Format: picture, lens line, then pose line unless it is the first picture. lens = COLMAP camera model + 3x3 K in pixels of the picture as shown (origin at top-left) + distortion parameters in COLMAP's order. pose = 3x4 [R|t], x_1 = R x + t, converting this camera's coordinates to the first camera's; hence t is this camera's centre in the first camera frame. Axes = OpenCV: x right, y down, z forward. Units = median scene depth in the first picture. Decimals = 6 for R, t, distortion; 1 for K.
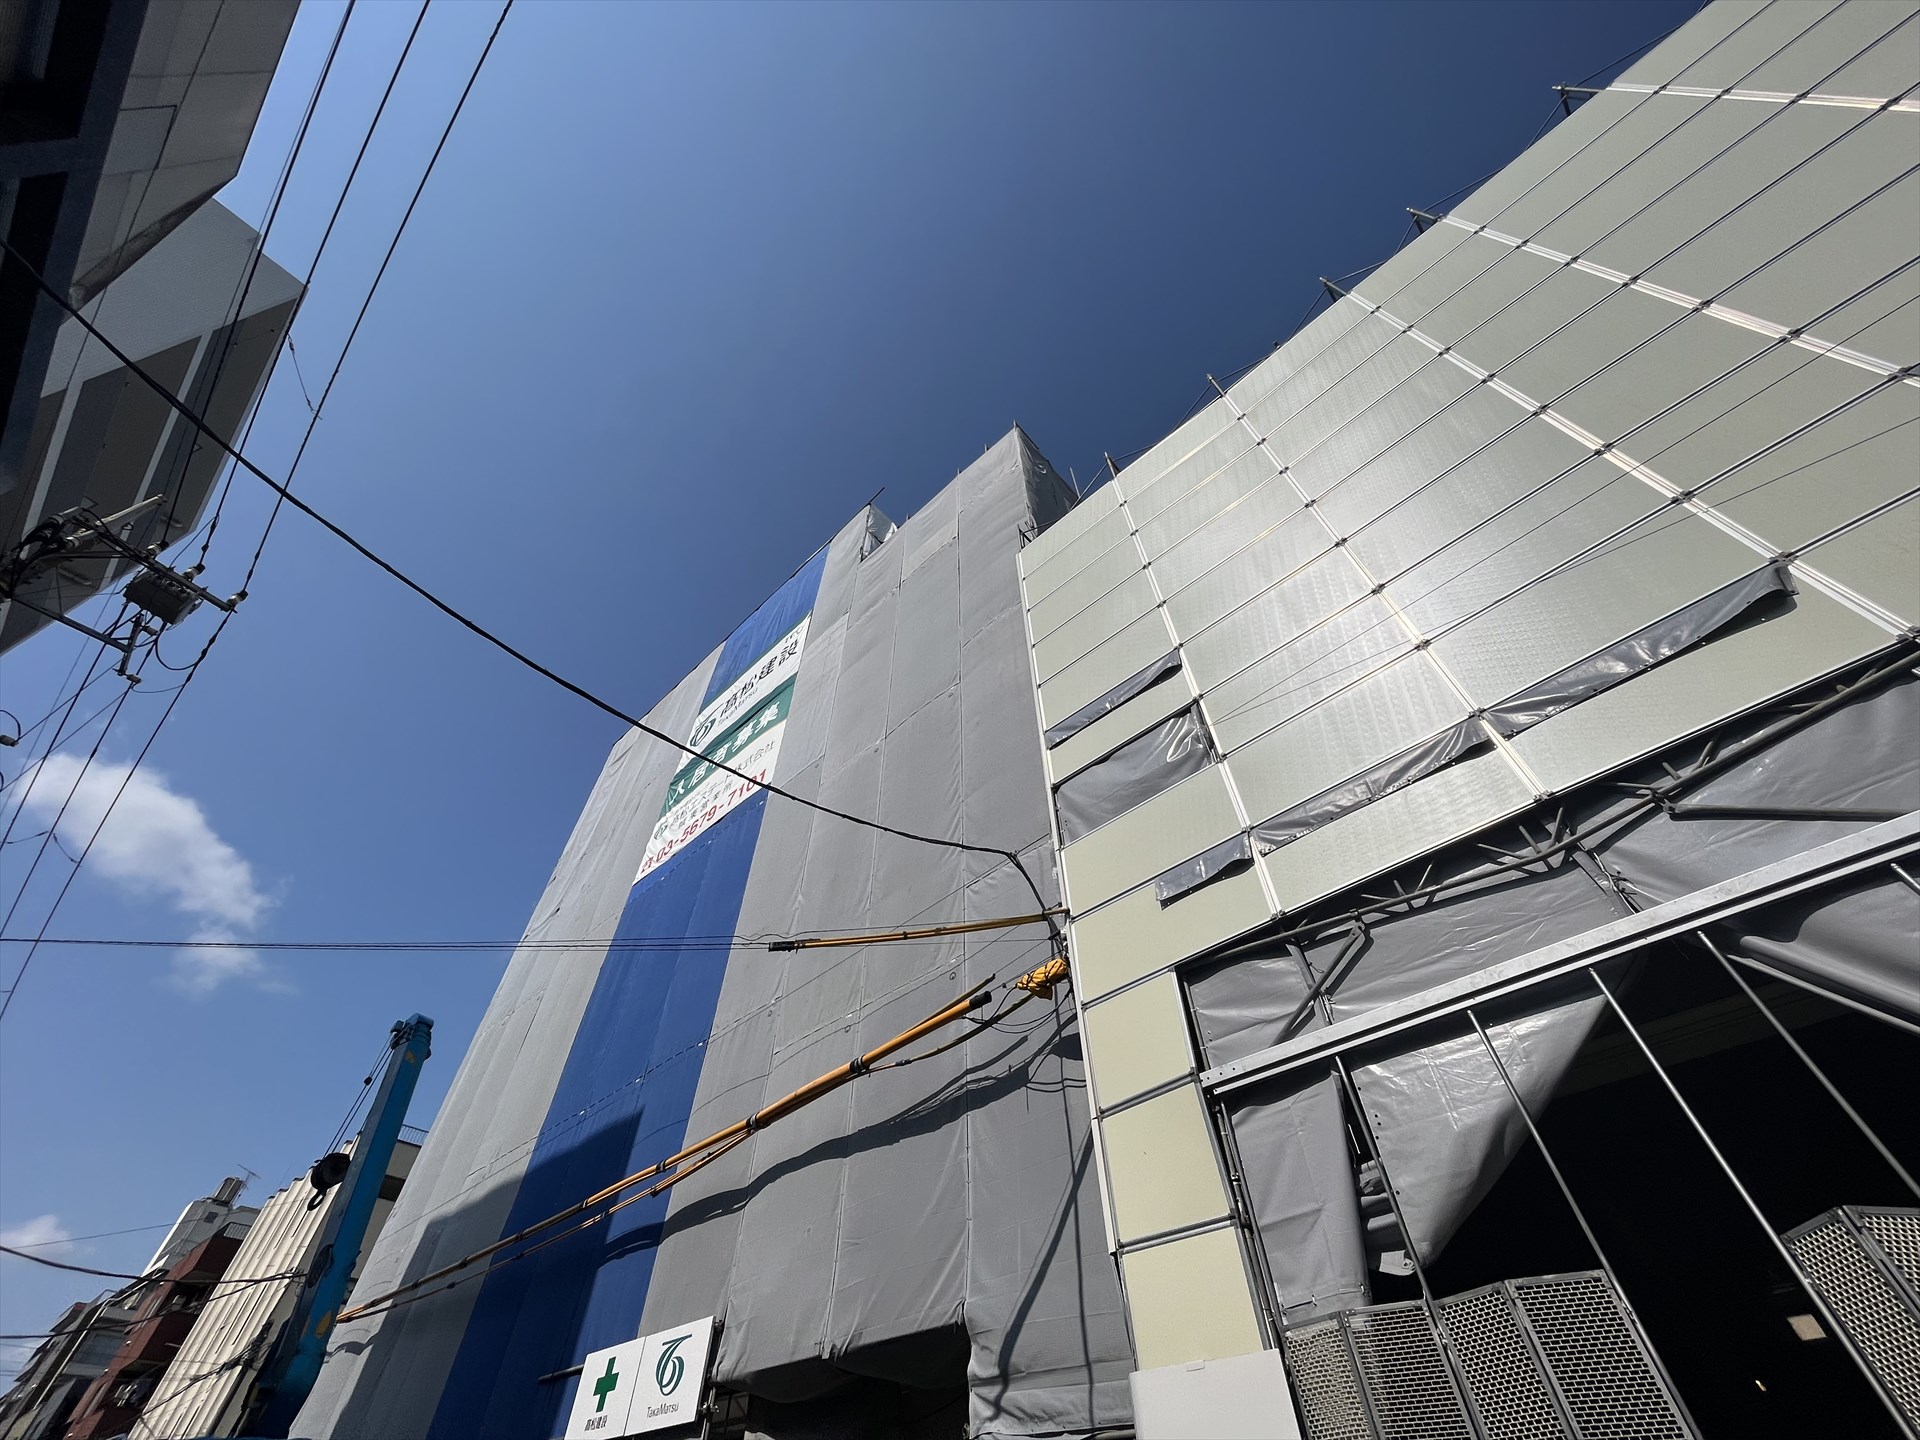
lens RADIAL K [[780.5, 0, 956.0], [0, 780.5, 719.7], [0, 0, 1]] dist [-0.002637, 0.000106]
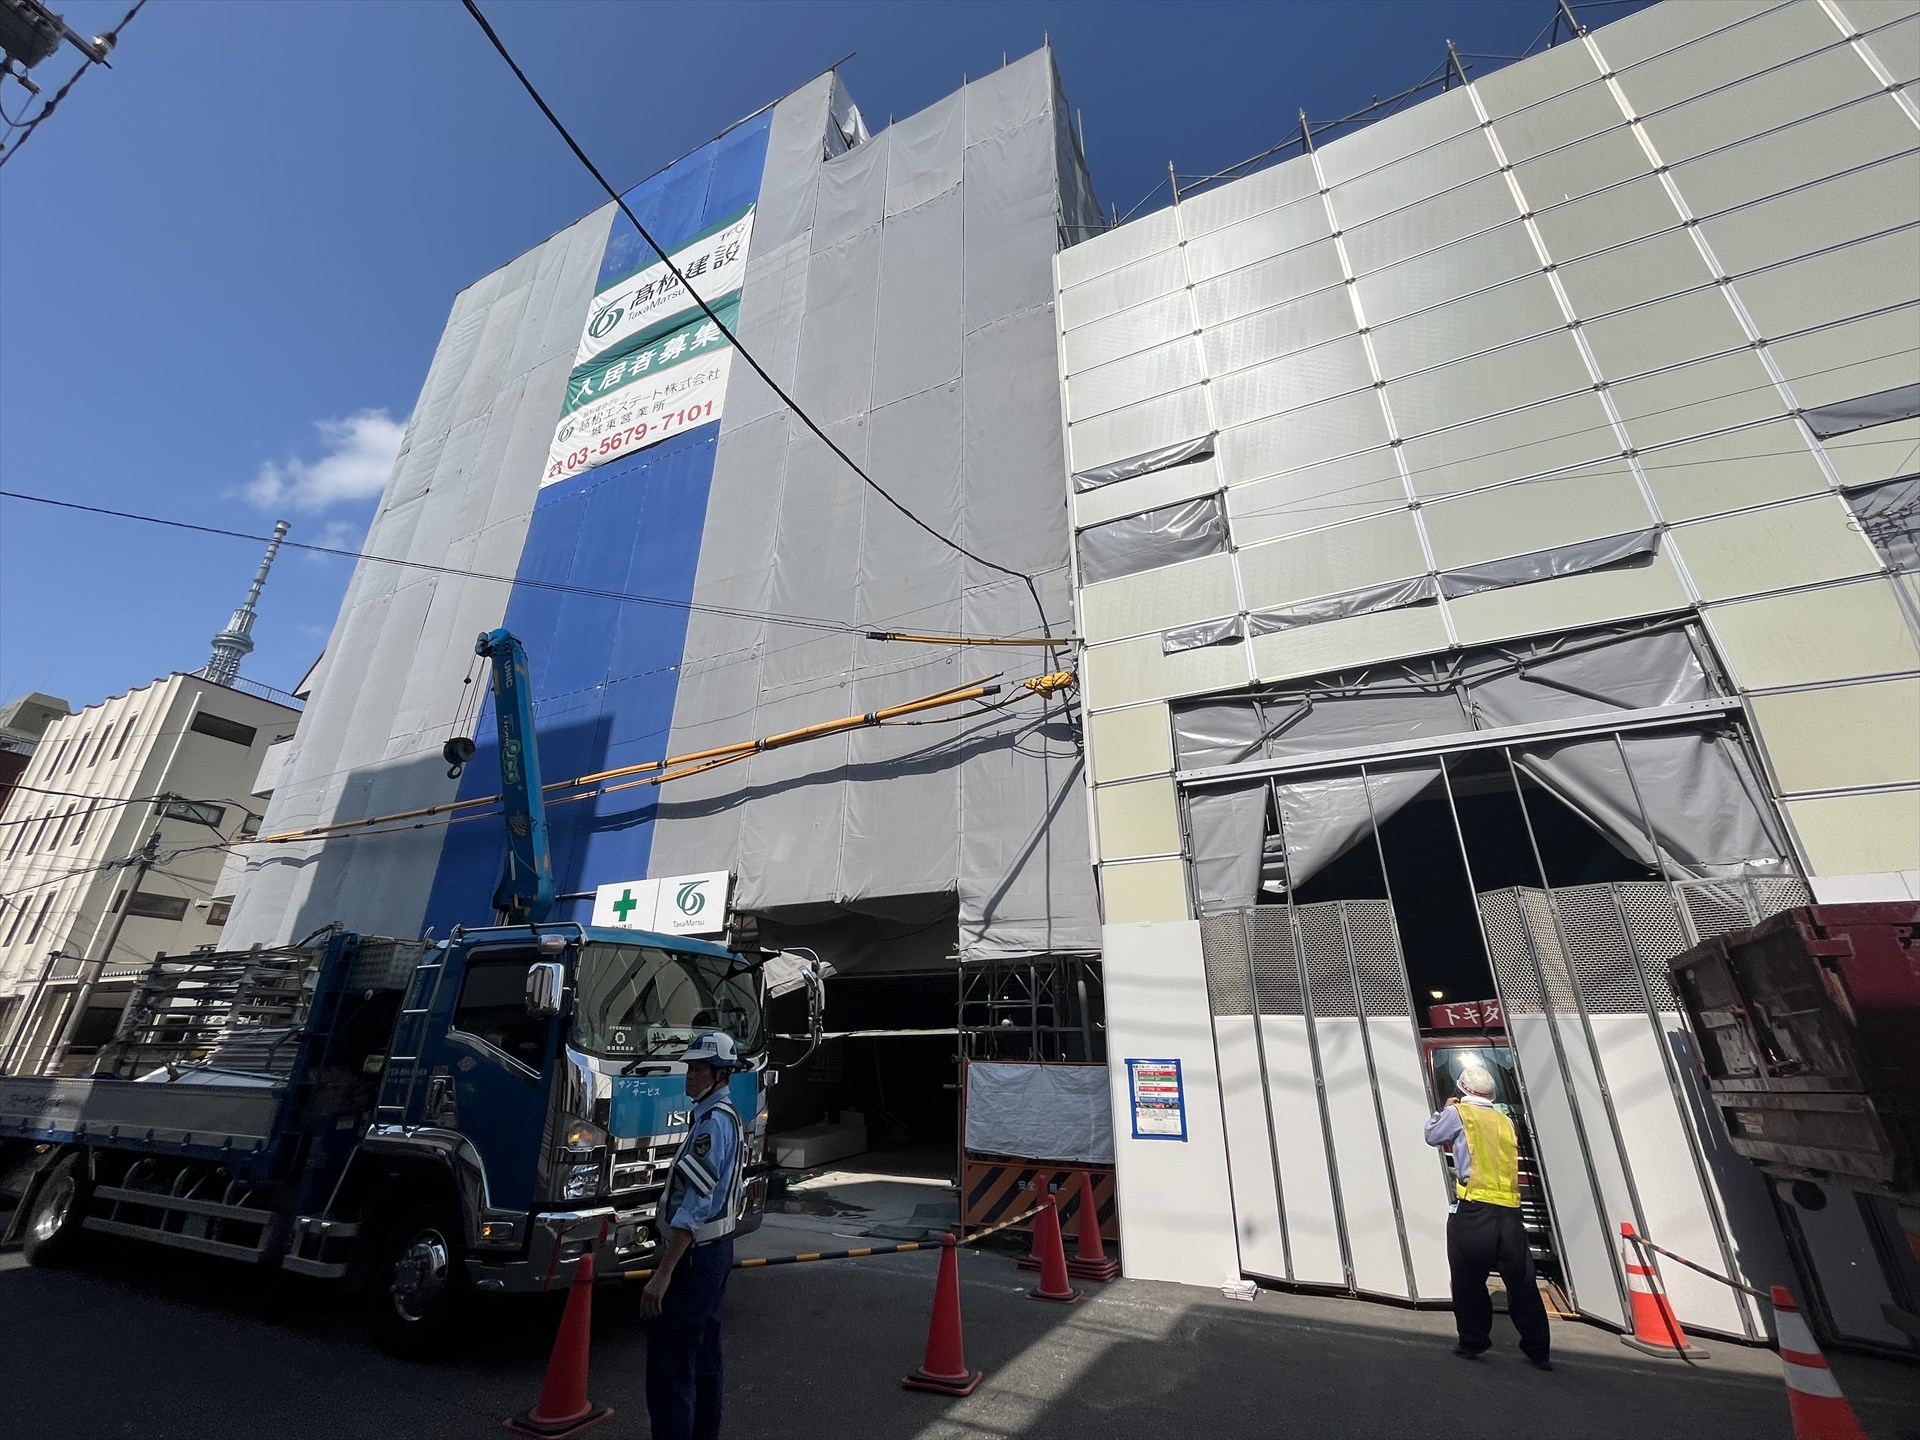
lens RADIAL K [[780.5, 0, 957.0], [0, 780.5, 720.6], [0, 0, 1]] dist [-0.002637, 0.000106]
pose [[0.954190, 0.129288, 0.269825, -0.369244], [-0.234084, 0.884253, 0.404106, -0.104719], [-0.186347, -0.448755, 0.874010, -0.140314]]
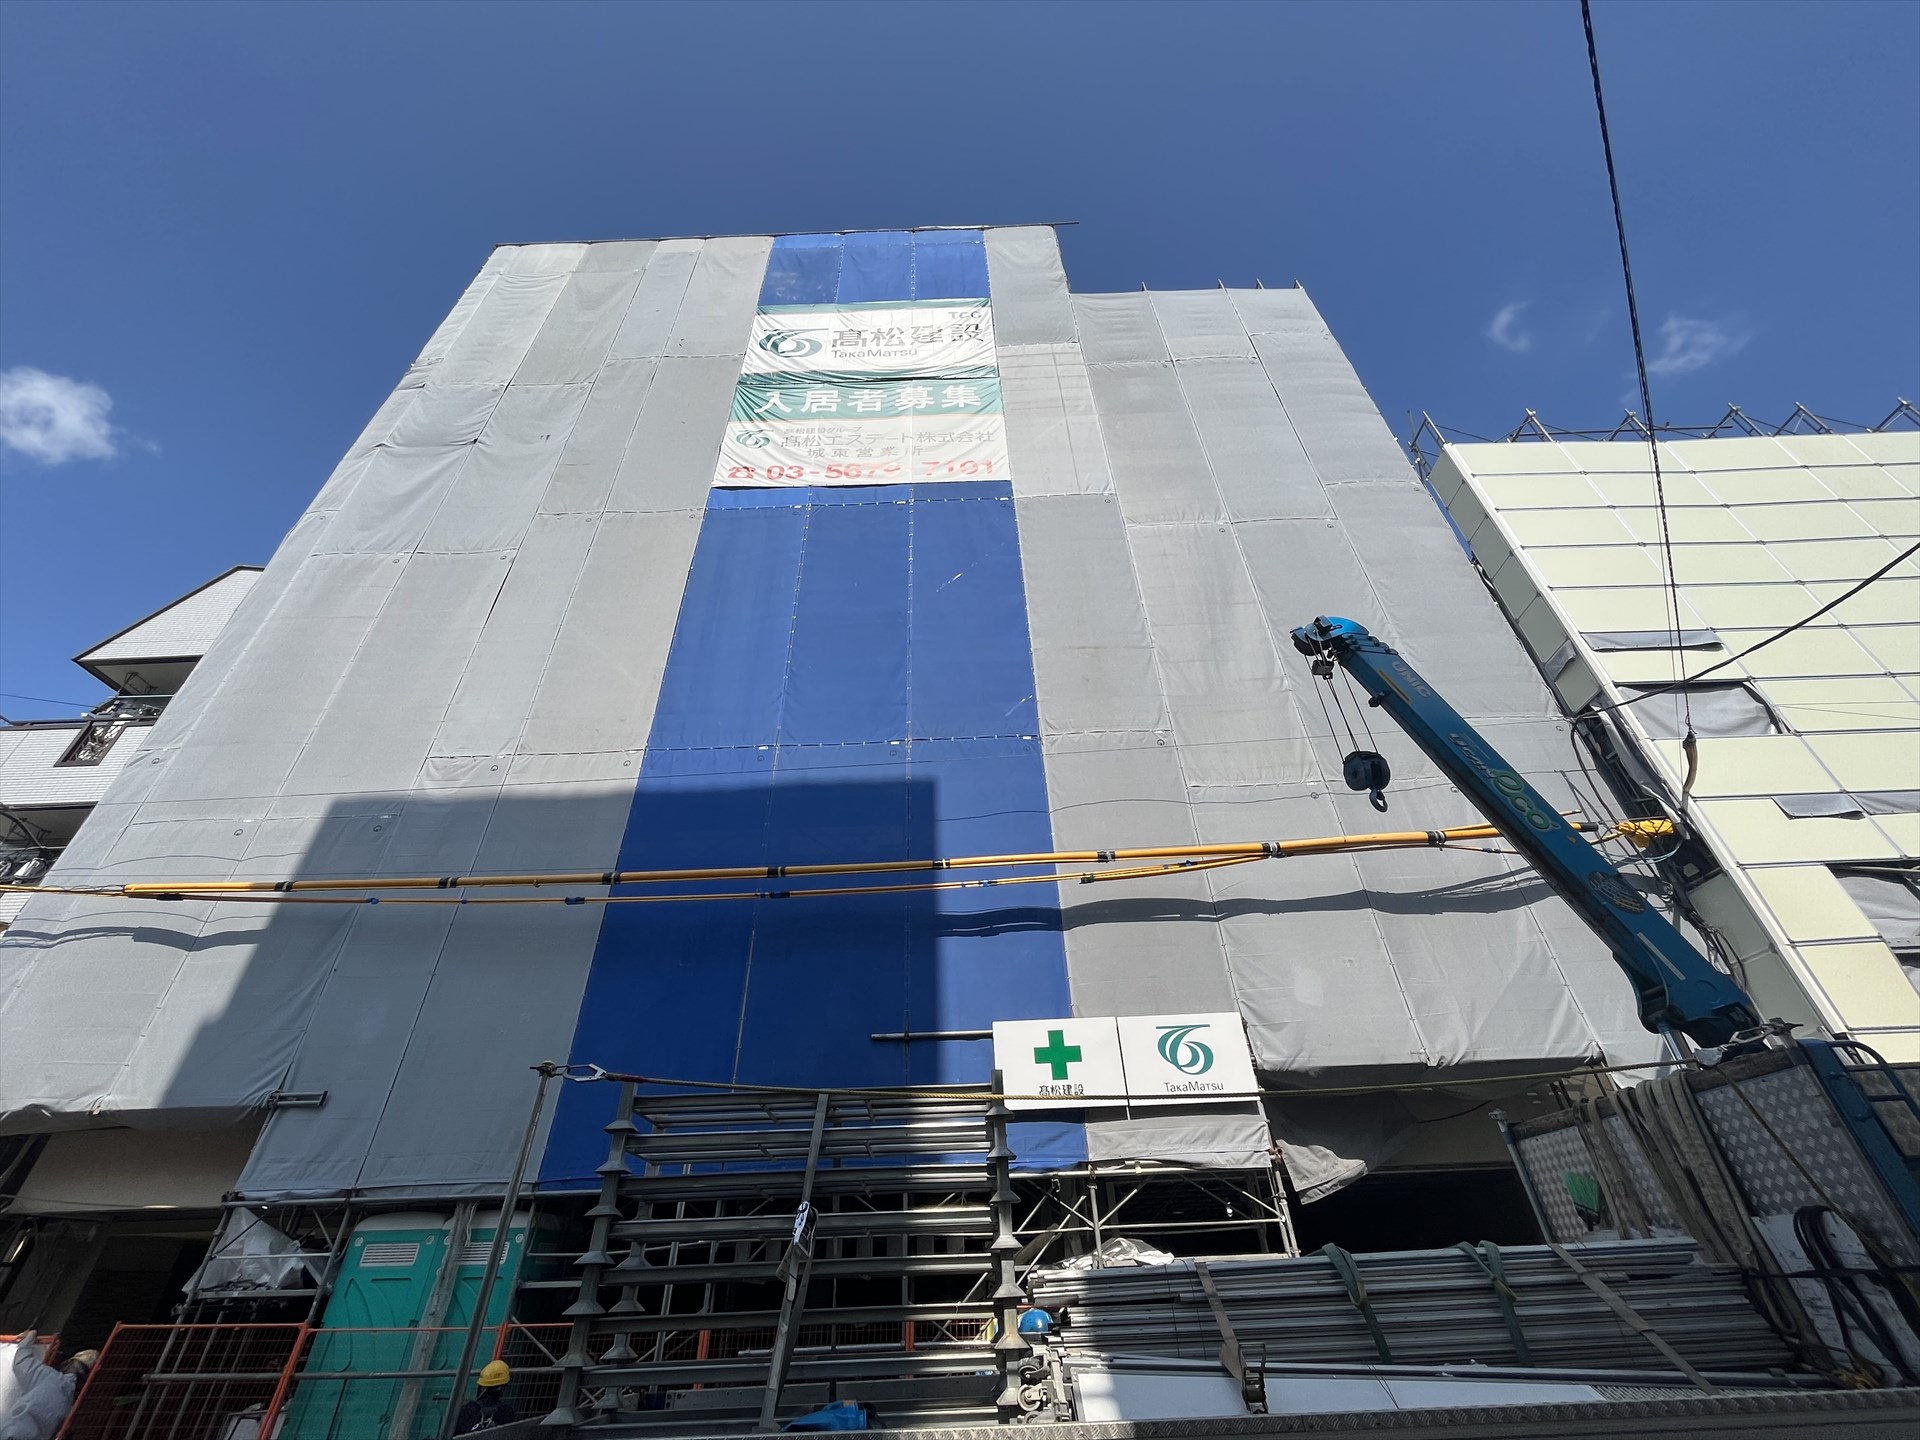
lens RADIAL K [[780.5, 0, 956.1], [0, 780.5, 720.3], [0, 0, 1]] dist [-0.002637, 0.000106]
pose [[0.744649, 0.382776, 0.546790, -1.401692], [-0.488796, 0.870585, 0.056223, 0.625426], [-0.454506, -0.309135, 0.835380, 0.502242]]
